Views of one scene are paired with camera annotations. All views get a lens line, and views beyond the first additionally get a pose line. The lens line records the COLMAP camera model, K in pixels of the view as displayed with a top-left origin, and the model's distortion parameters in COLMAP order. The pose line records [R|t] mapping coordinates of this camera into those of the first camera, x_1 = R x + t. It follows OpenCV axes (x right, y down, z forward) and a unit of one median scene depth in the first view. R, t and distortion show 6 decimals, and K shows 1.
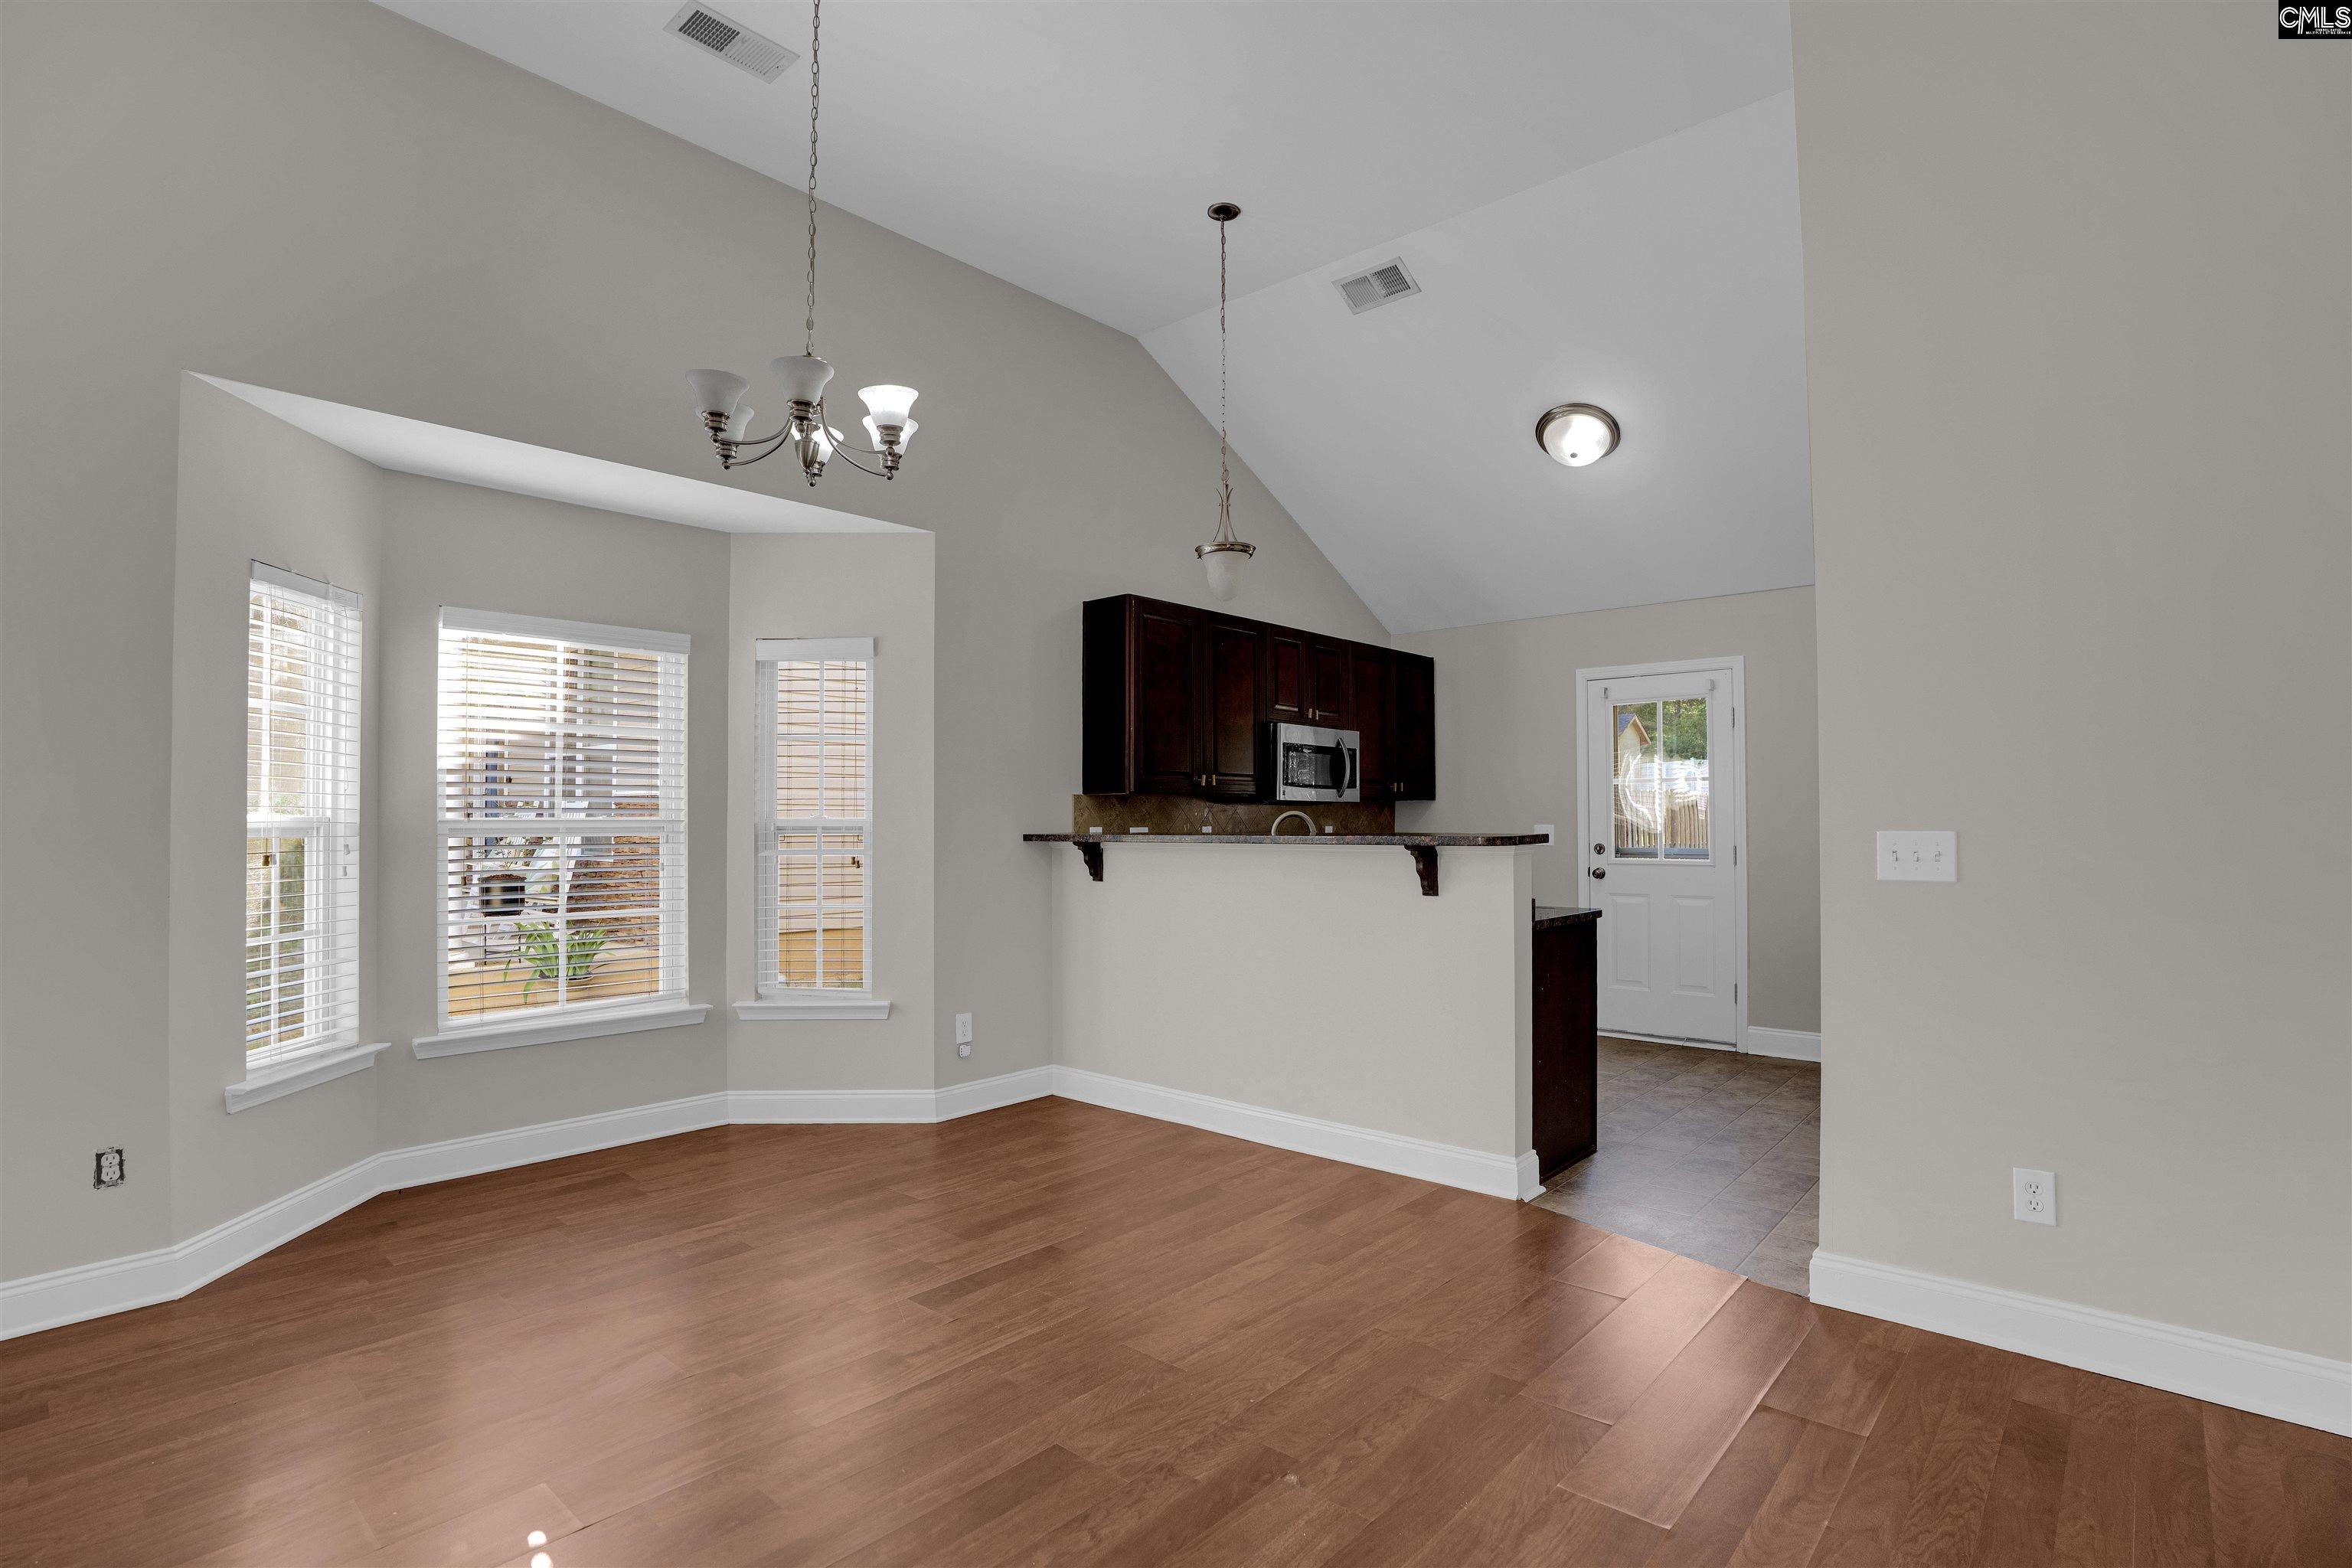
lens RADIAL K [[1105.0, 0, 1198.7], [0, 1105.0, 773.2], [0, 0, 1]] dist [-0.046997, 0.010243]
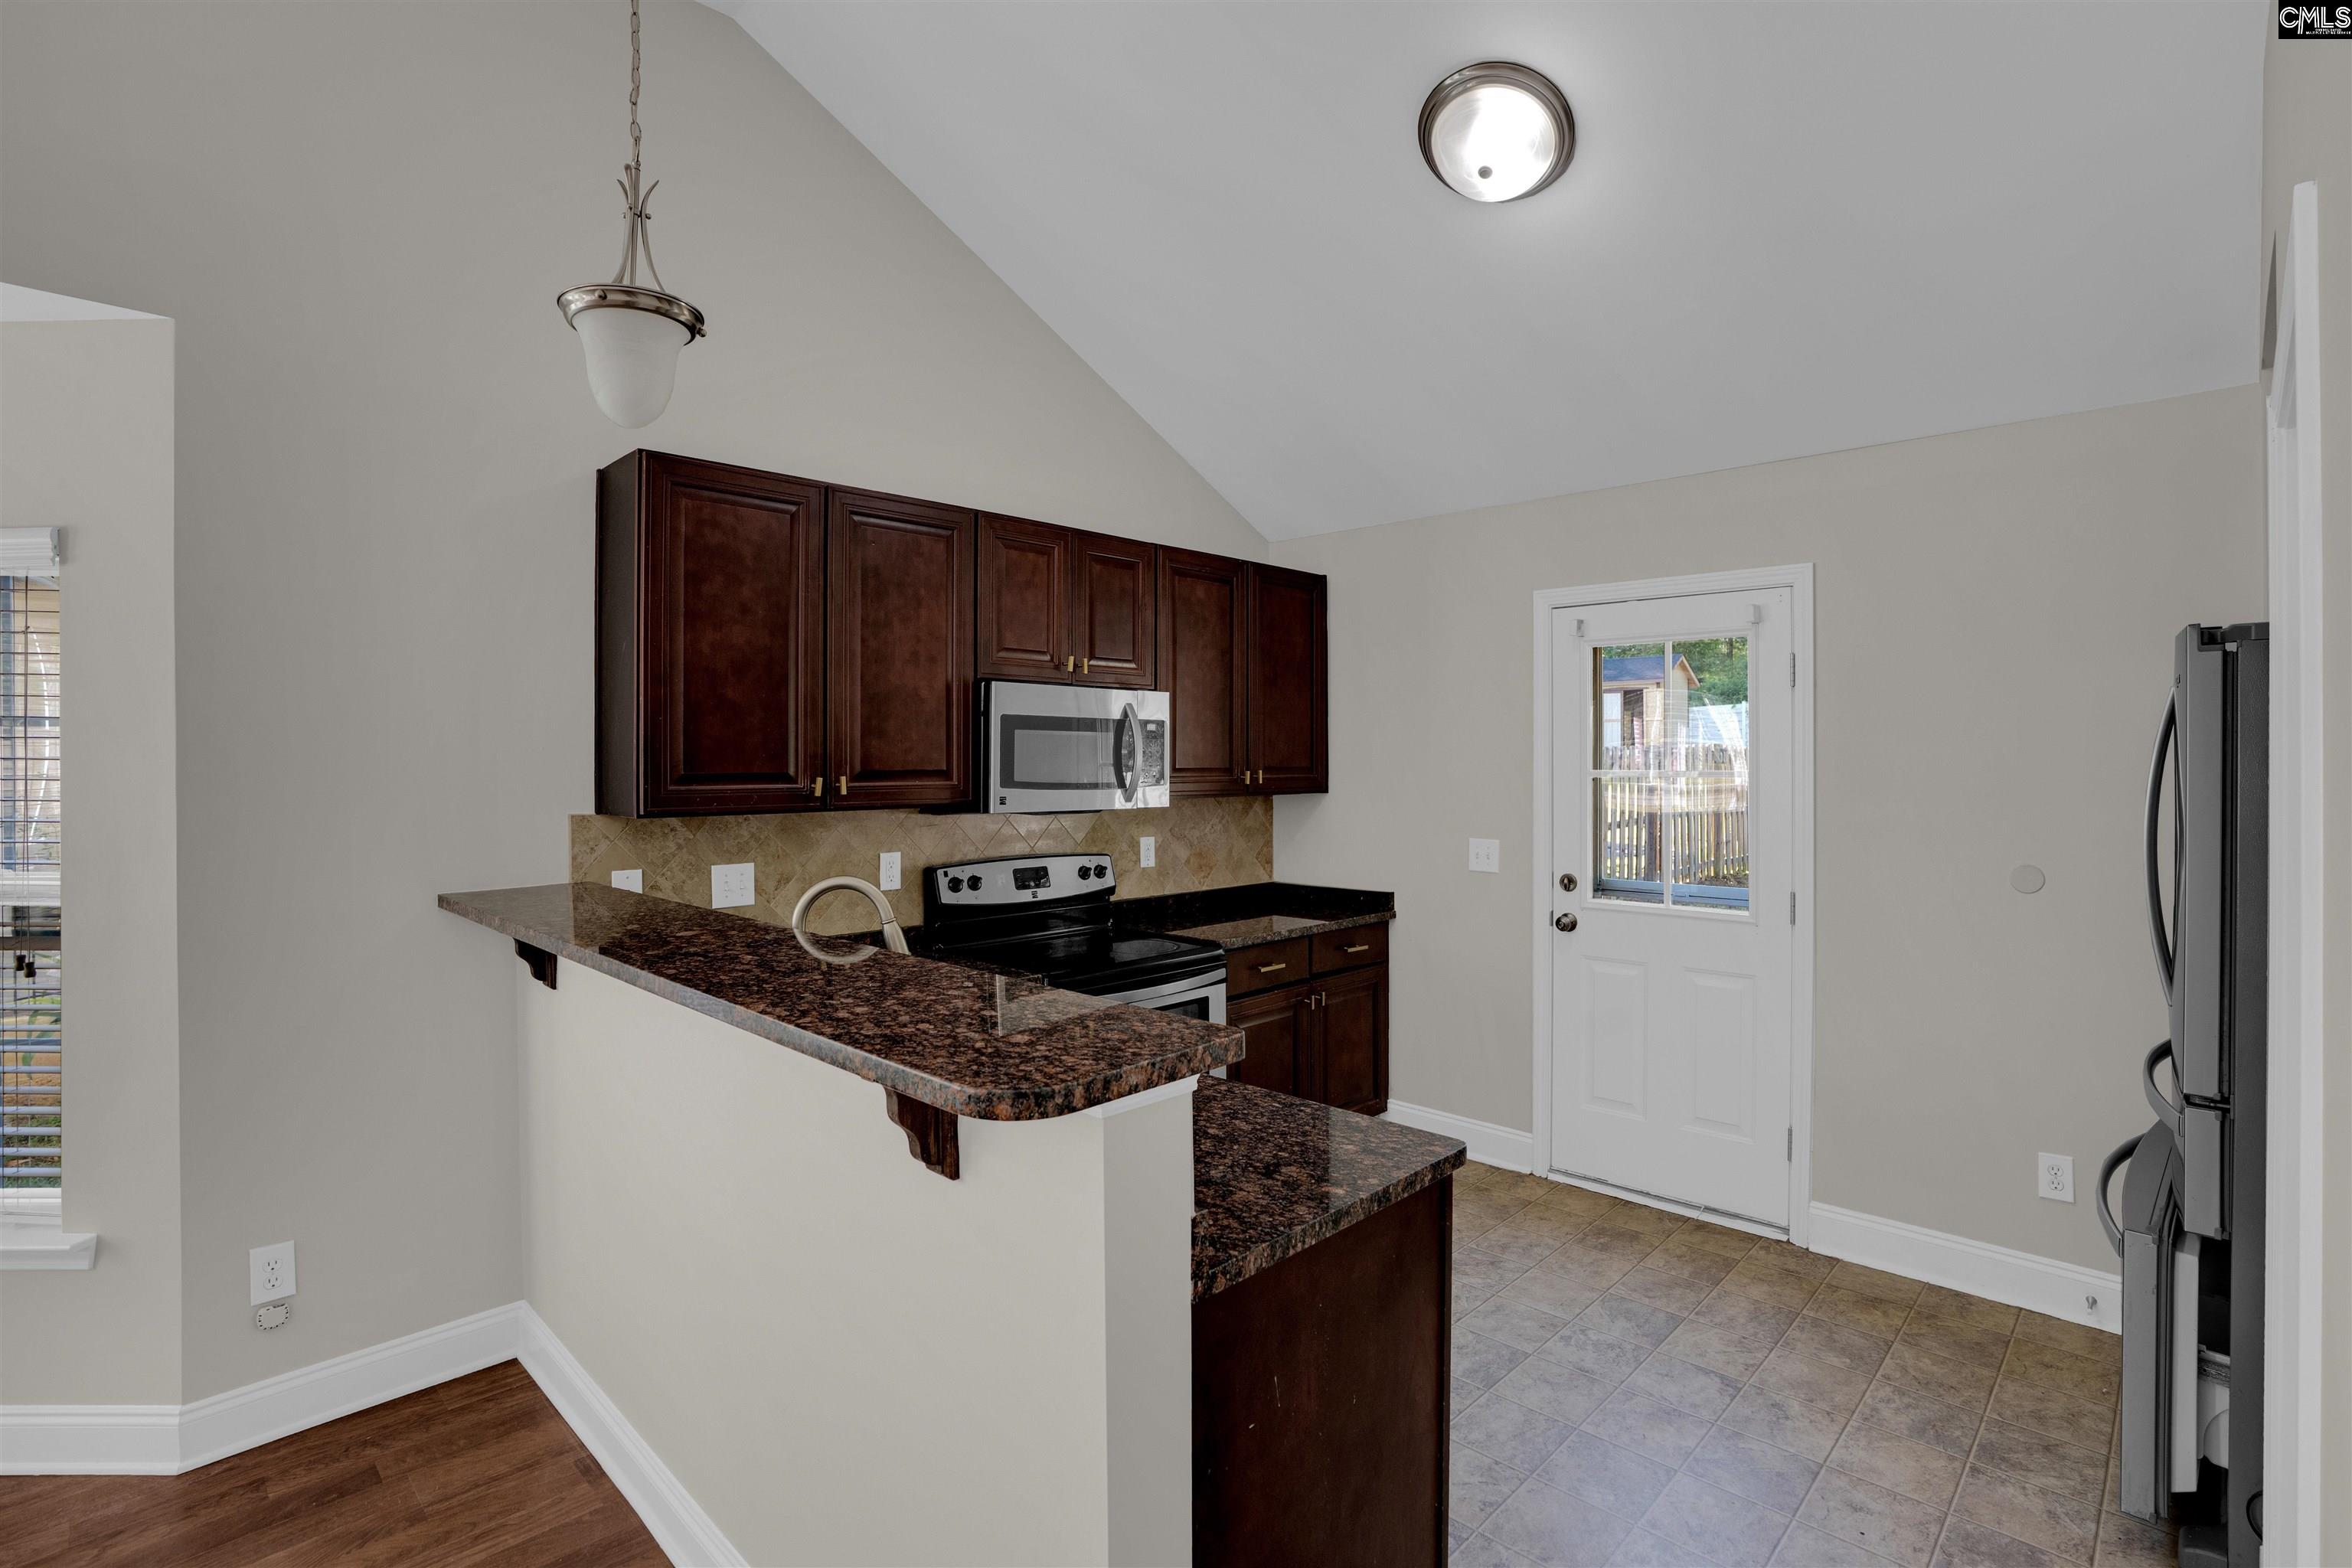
lens RADIAL K [[1105.0, 0, 1193.9], [0, 1105.0, 742.6], [0, 0, 1]] dist [-0.046997, 0.010243]
pose [[0.999066, -0.001047, -0.043205, 0.202031], [0.002113, 0.999694, 0.024628, -0.027208], [0.043166, -0.024696, 0.998763, 0.418837]]
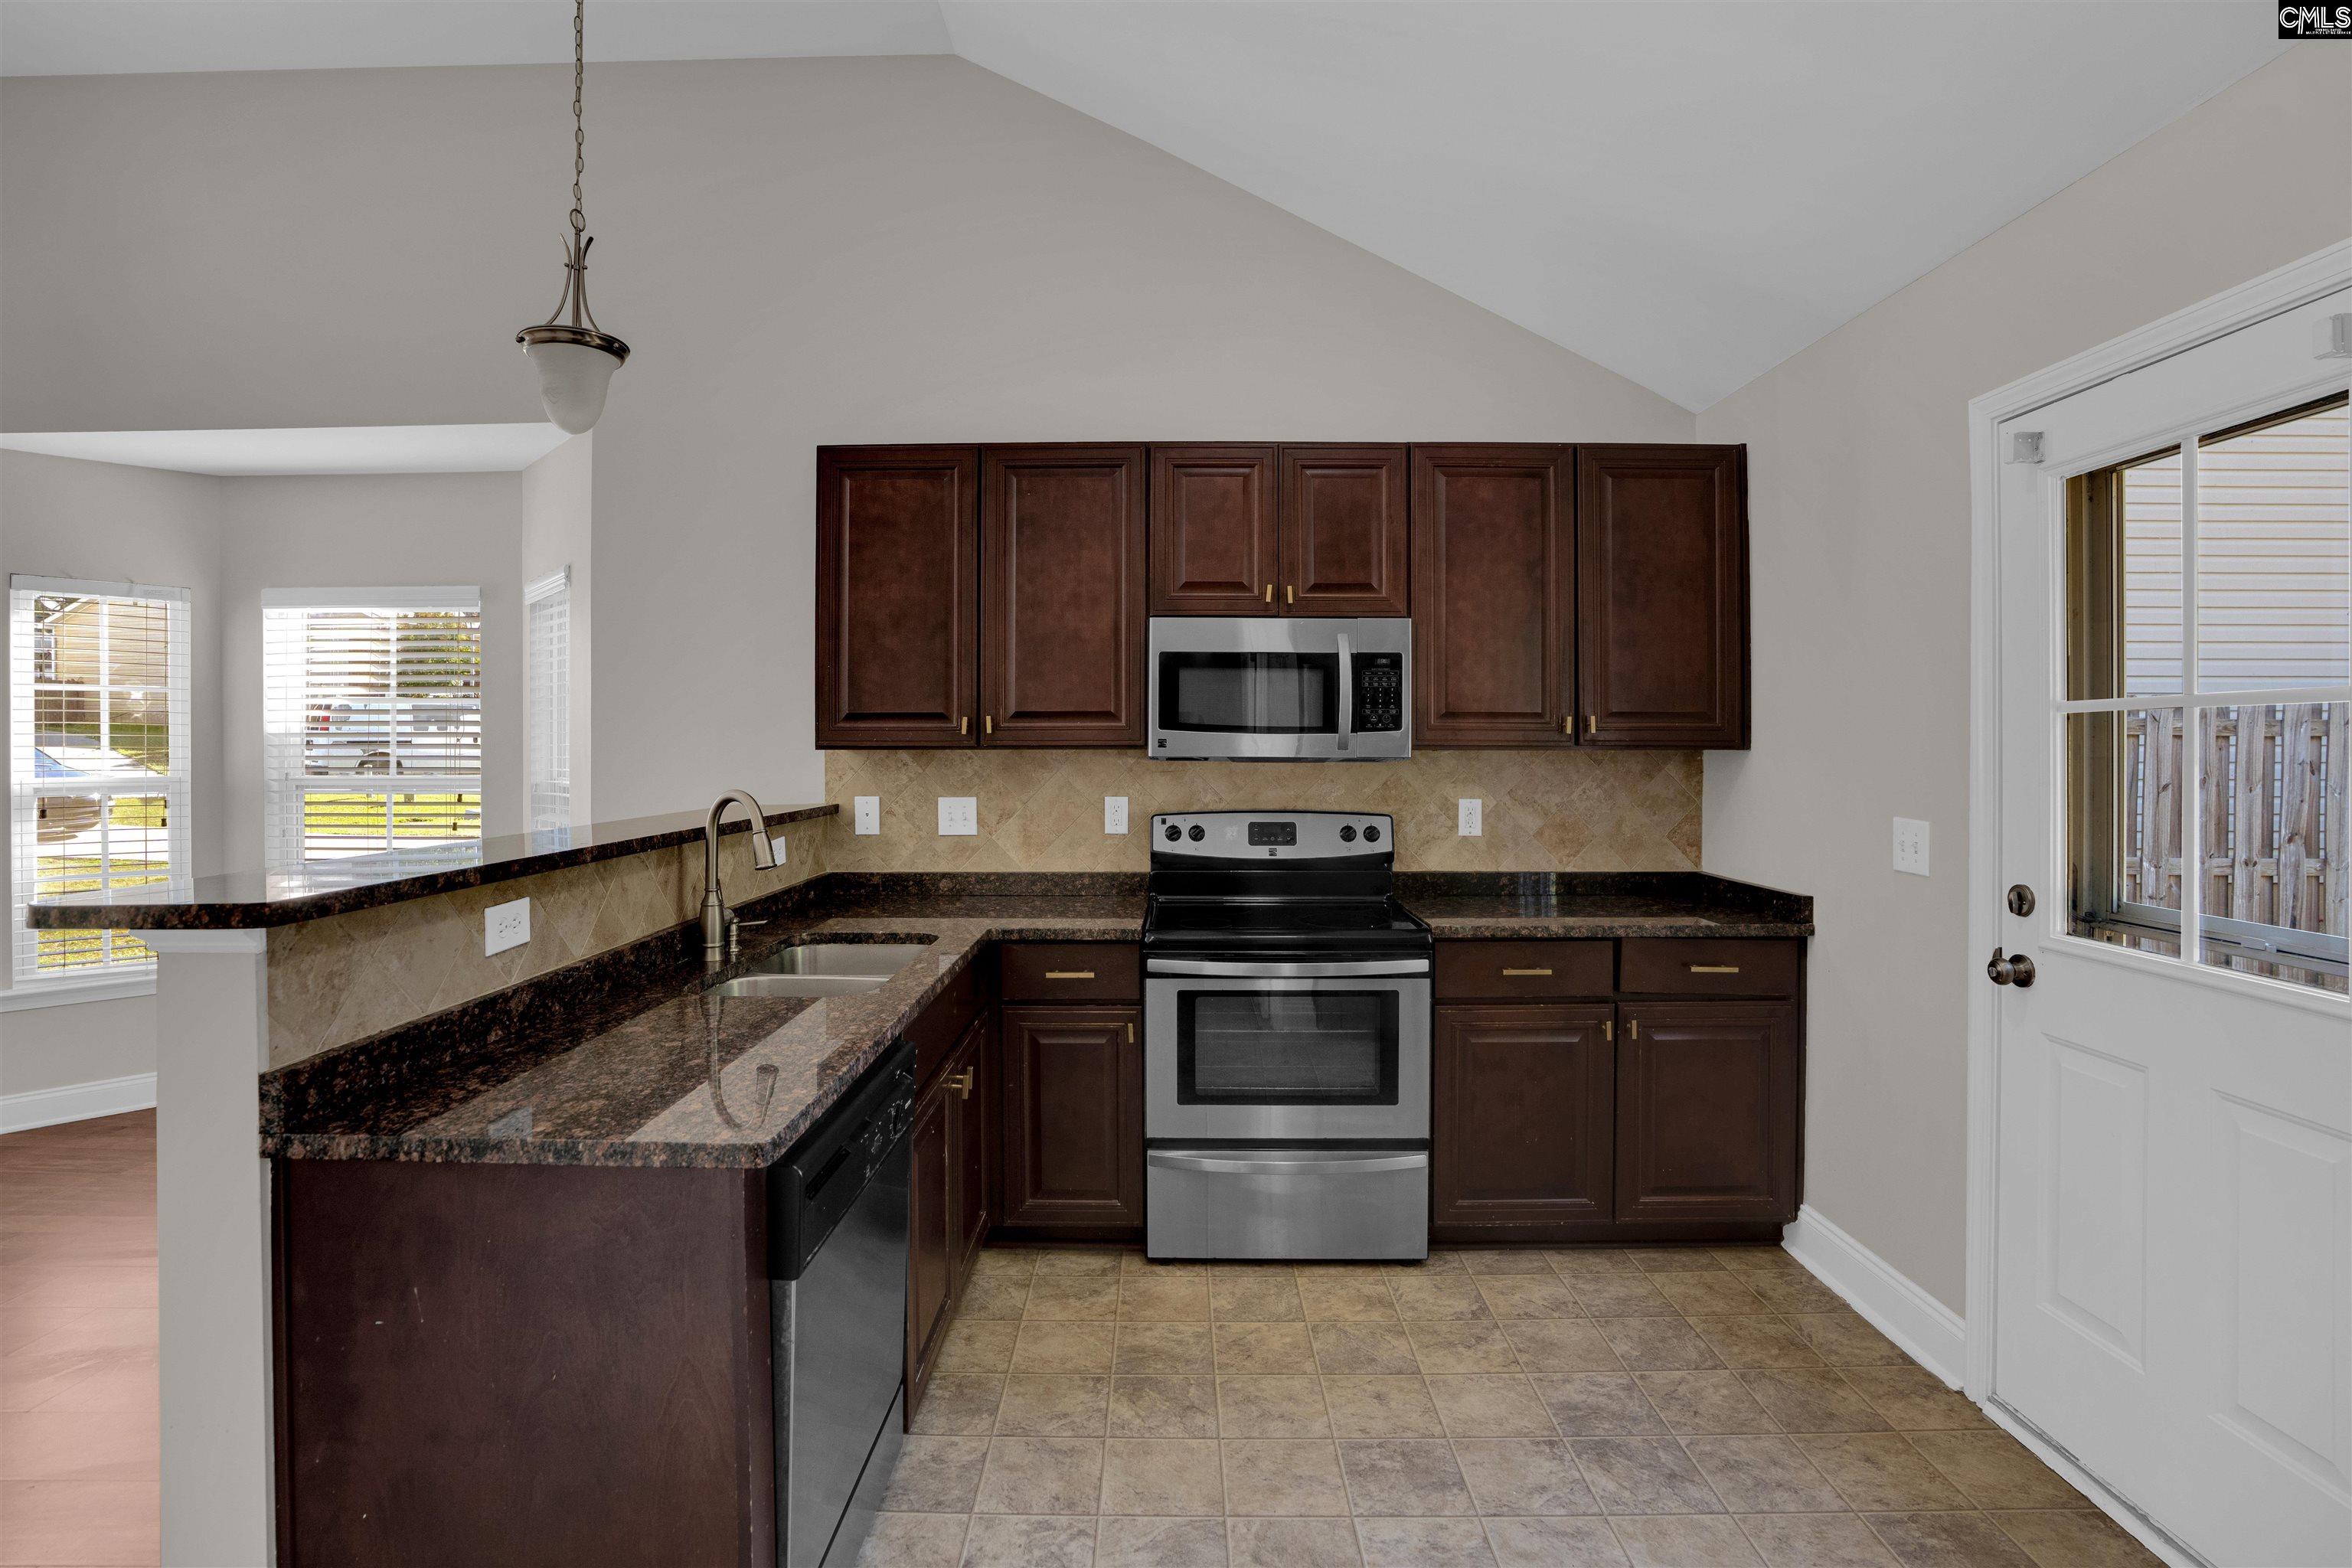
lens RADIAL K [[1105.0, 0, 1145.4], [0, 1105.0, 726.7], [0, 0, 1]] dist [-0.046997, 0.010243]
pose [[0.650466, -0.010505, -0.759463, 0.487577], [0.030524, 0.999458, 0.012319, 0.002165], [0.758922, -0.031195, 0.650434, 0.631247]]
